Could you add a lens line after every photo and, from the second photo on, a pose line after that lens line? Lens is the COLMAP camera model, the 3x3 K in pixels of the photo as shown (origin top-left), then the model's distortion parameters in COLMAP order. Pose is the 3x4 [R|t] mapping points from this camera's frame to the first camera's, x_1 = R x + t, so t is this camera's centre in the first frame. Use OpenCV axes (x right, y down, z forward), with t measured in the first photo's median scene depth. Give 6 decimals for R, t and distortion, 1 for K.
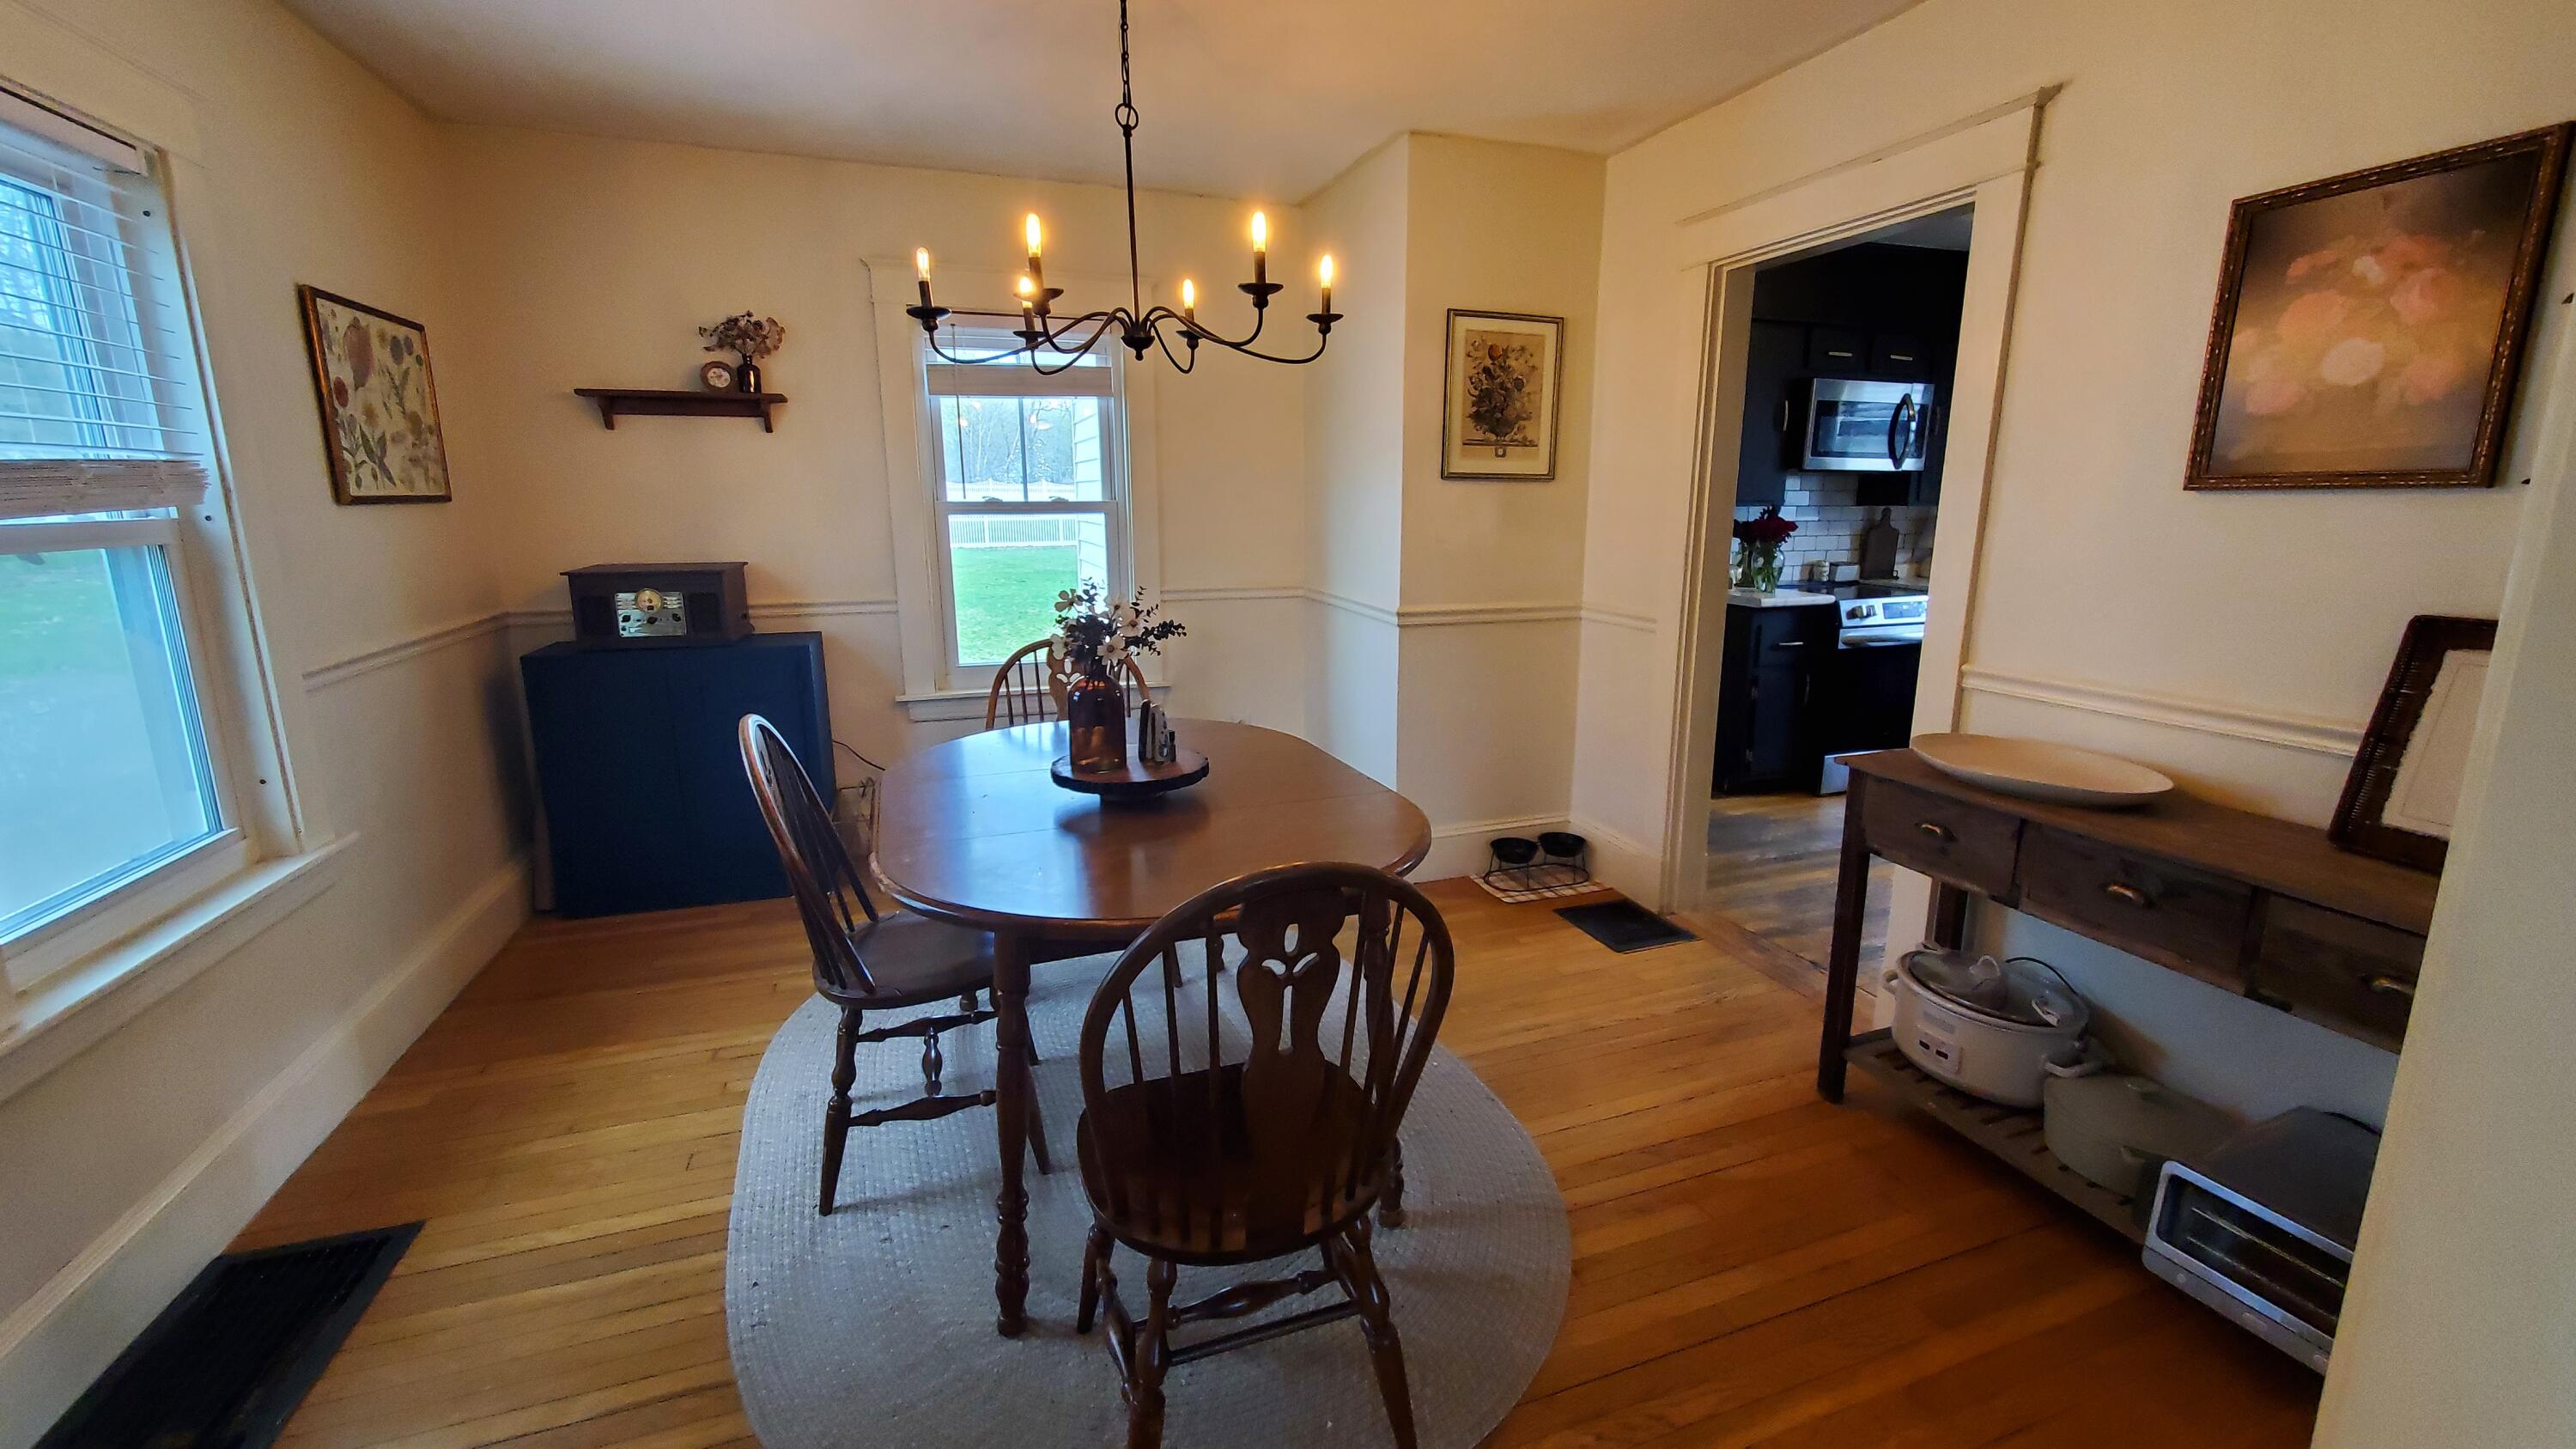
lens RADIAL K [[1027.7, 0, 1306.7], [0, 1027.7, 707.3], [0, 0, 1]] dist [0.000799, -0.002730]
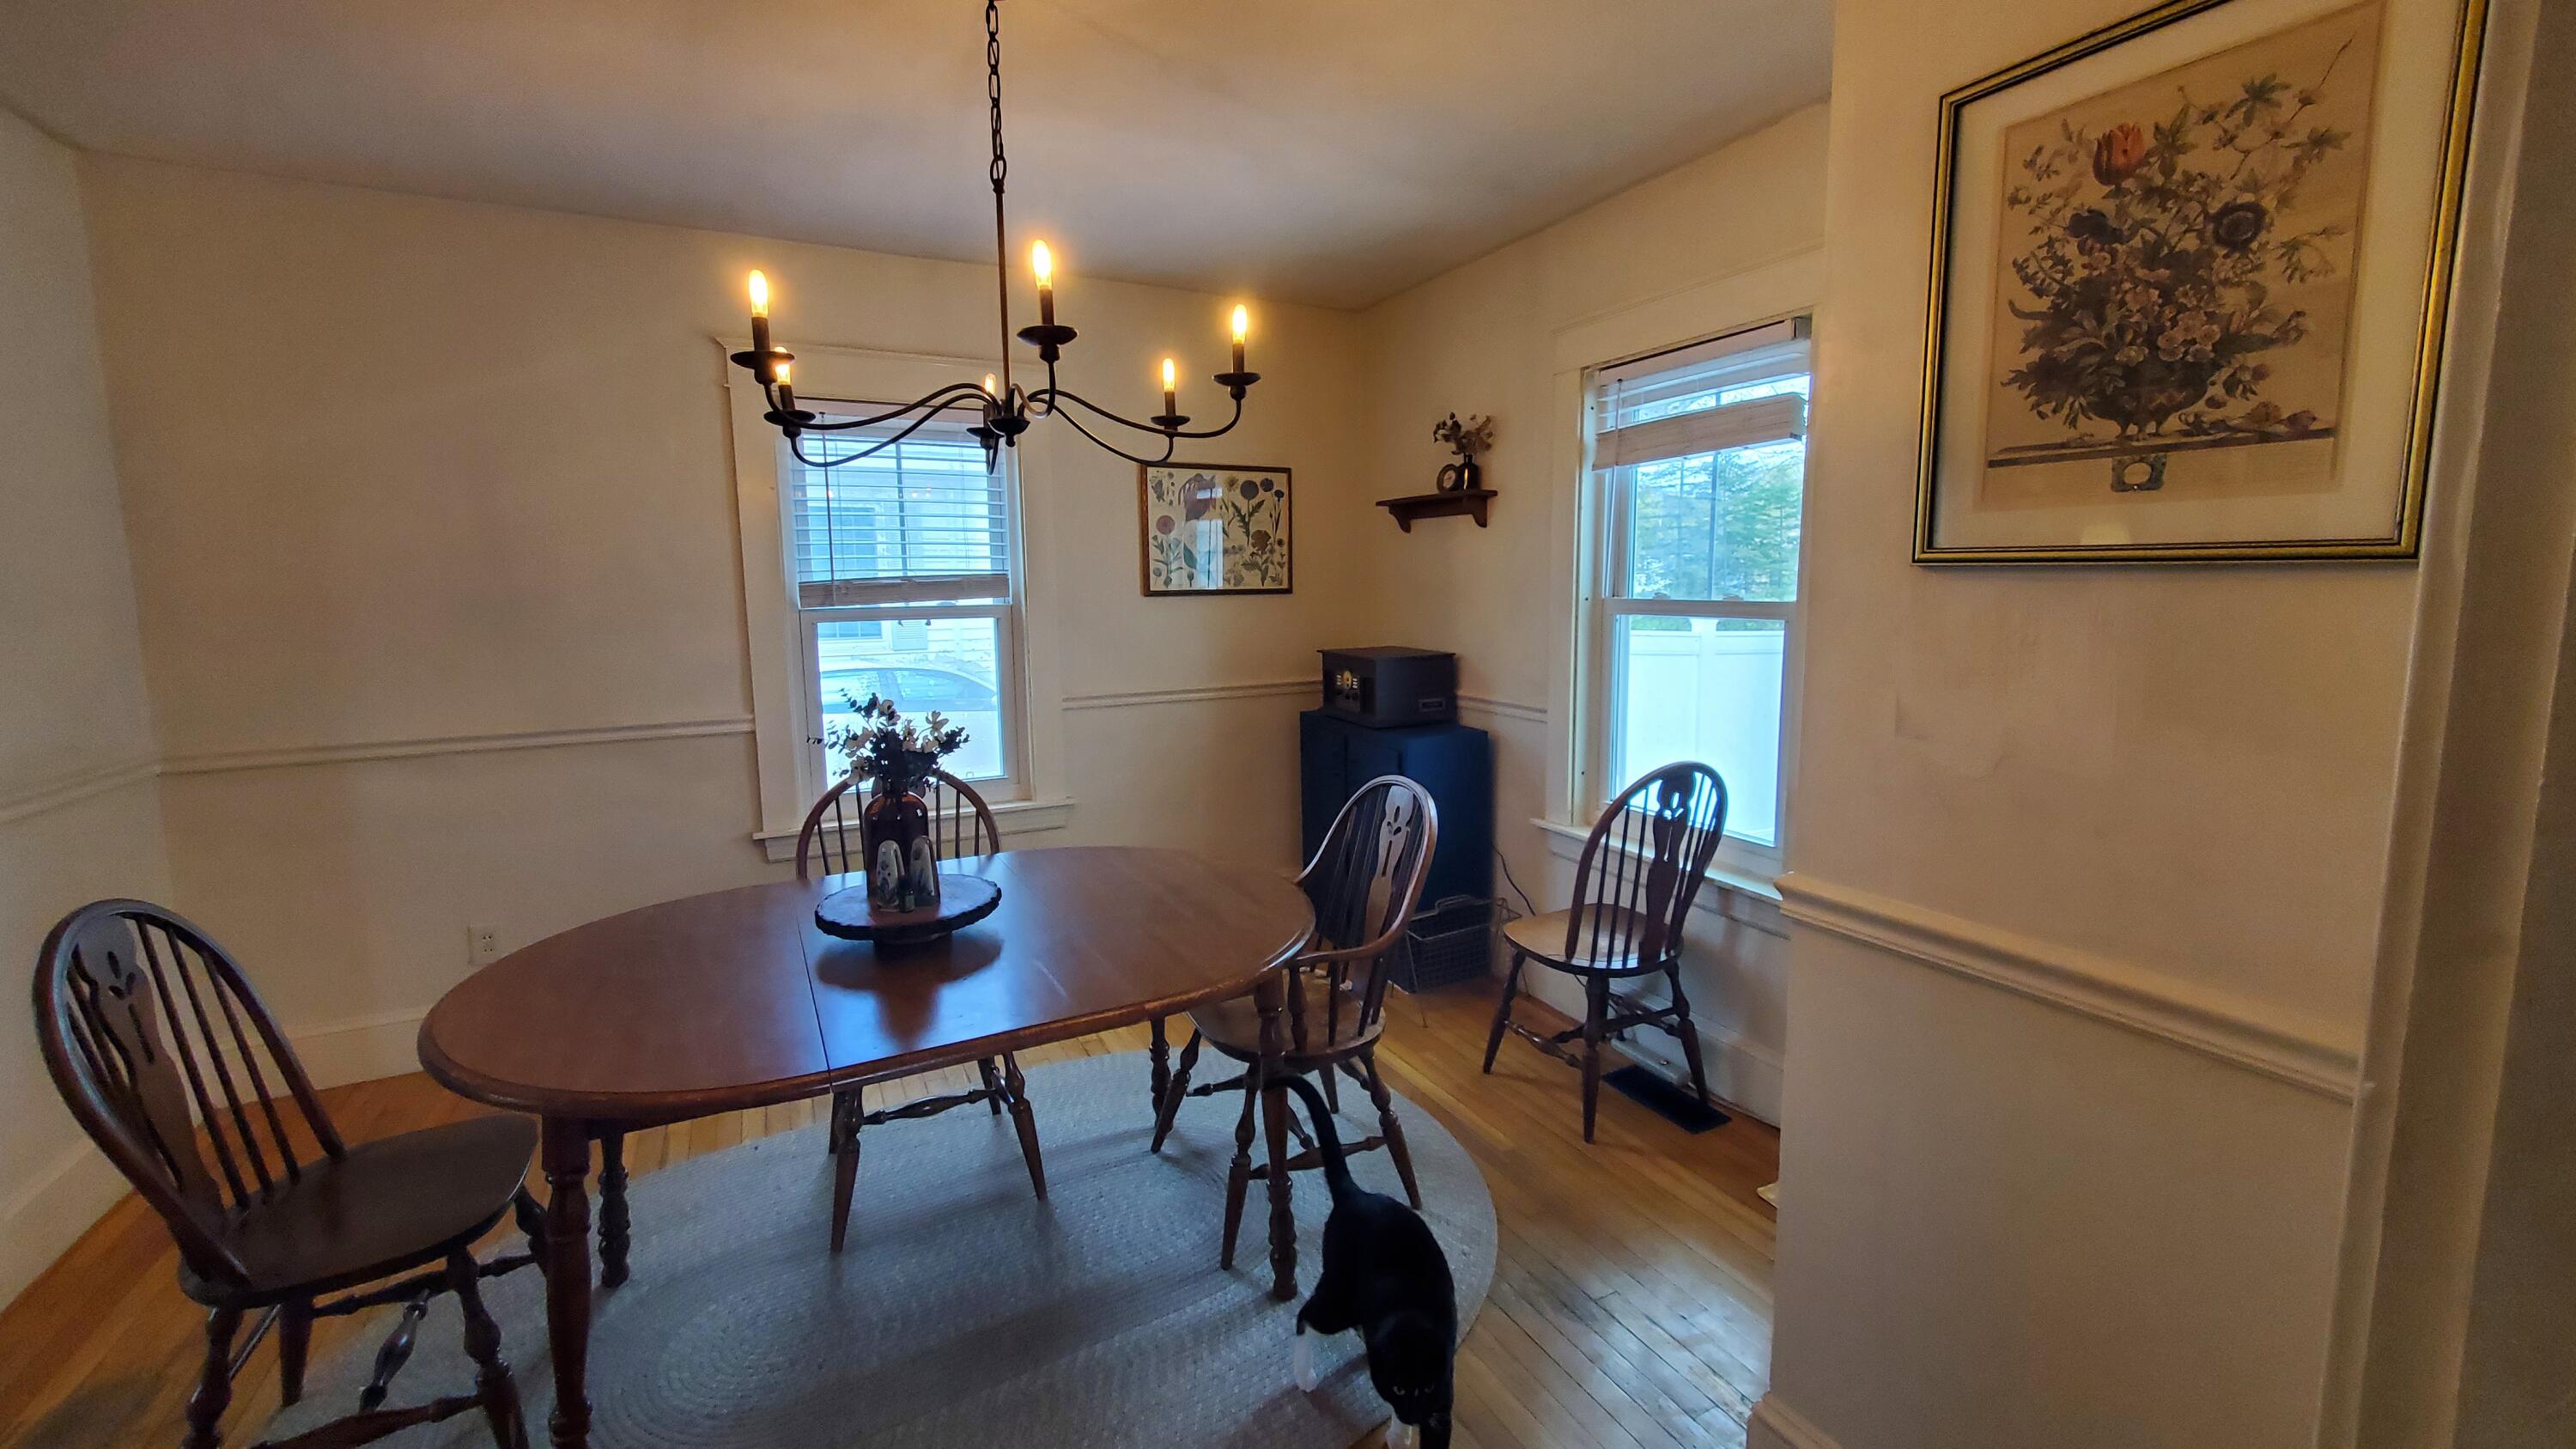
lens RADIAL K [[1014.8, 0, 1299.9], [0, 1014.8, 707.7], [0, 0, 1]] dist [0.013722, -0.000187]
pose [[0.135552, 0.125850, -0.982745, 0.466465], [-0.191344, 0.976551, 0.098665, -0.166319], [0.972118, 0.174668, 0.156454, 0.736525]]
